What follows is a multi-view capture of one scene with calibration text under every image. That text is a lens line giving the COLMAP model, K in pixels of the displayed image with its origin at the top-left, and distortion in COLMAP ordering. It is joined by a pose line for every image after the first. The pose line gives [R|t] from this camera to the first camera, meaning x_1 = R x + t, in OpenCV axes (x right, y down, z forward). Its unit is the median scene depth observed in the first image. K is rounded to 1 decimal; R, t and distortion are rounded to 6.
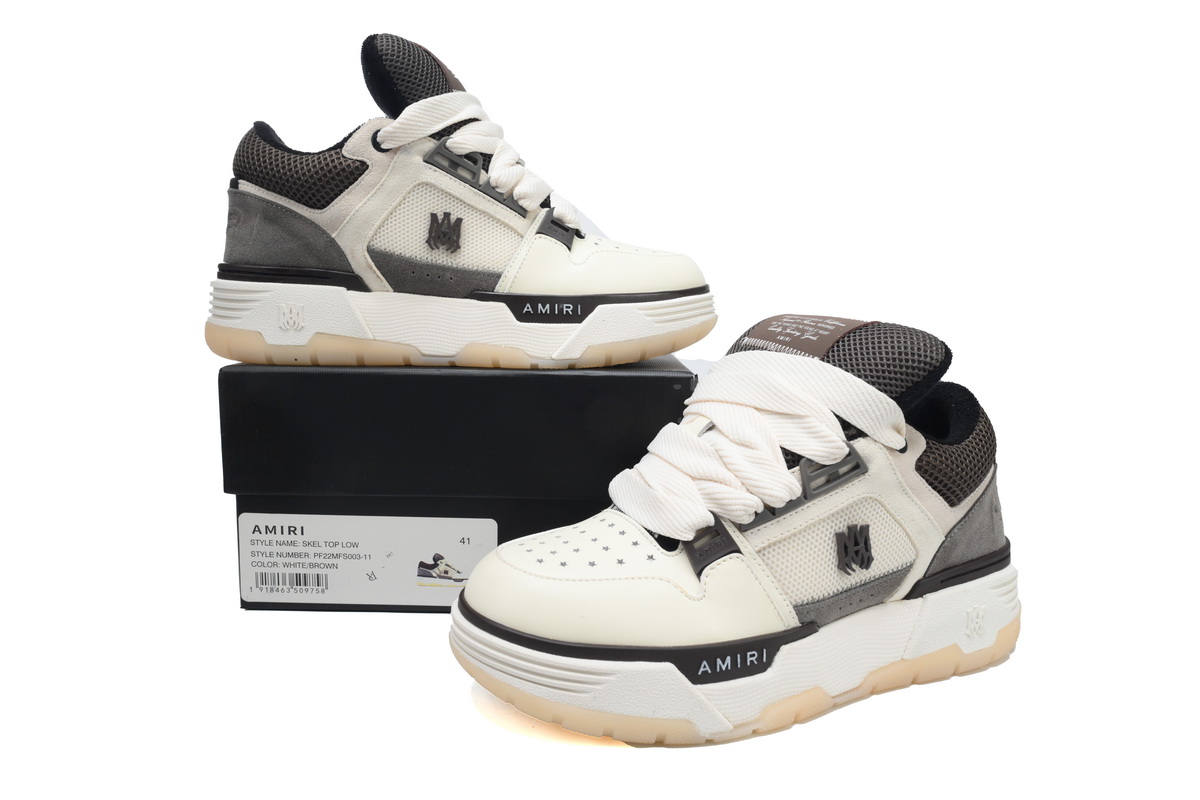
lens RADIAL K [[827.0, 0, 600.0], [0, 827.0, 400.0], [0, 0, 1]] dist [-0.000636, 0.001390]
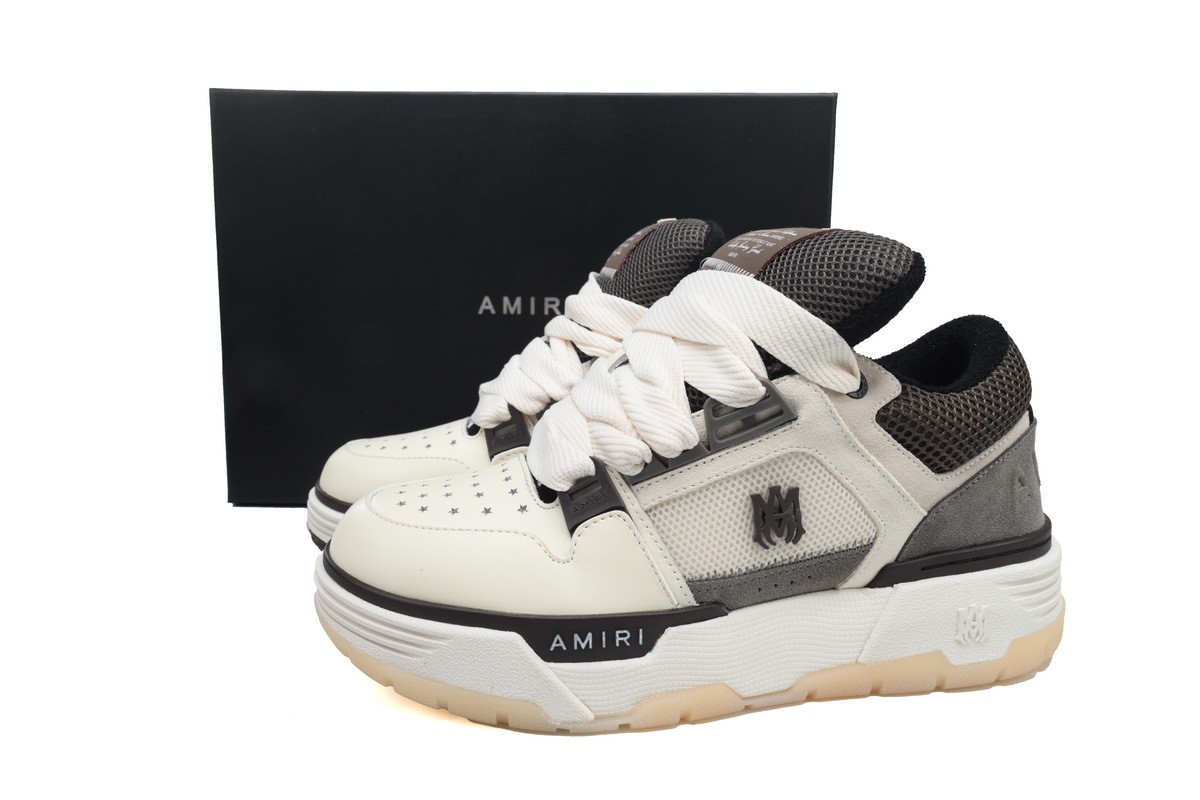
lens RADIAL K [[827.0, 0, 600.0], [0, 827.0, 400.0], [0, 0, 1]] dist [-0.000636, 0.001390]
pose [[0.966836, 0.036480, -0.252781, 0.343292], [-0.025611, 0.998606, 0.046158, 0.037514], [0.254112, -0.038154, 0.966422, 0.202020]]
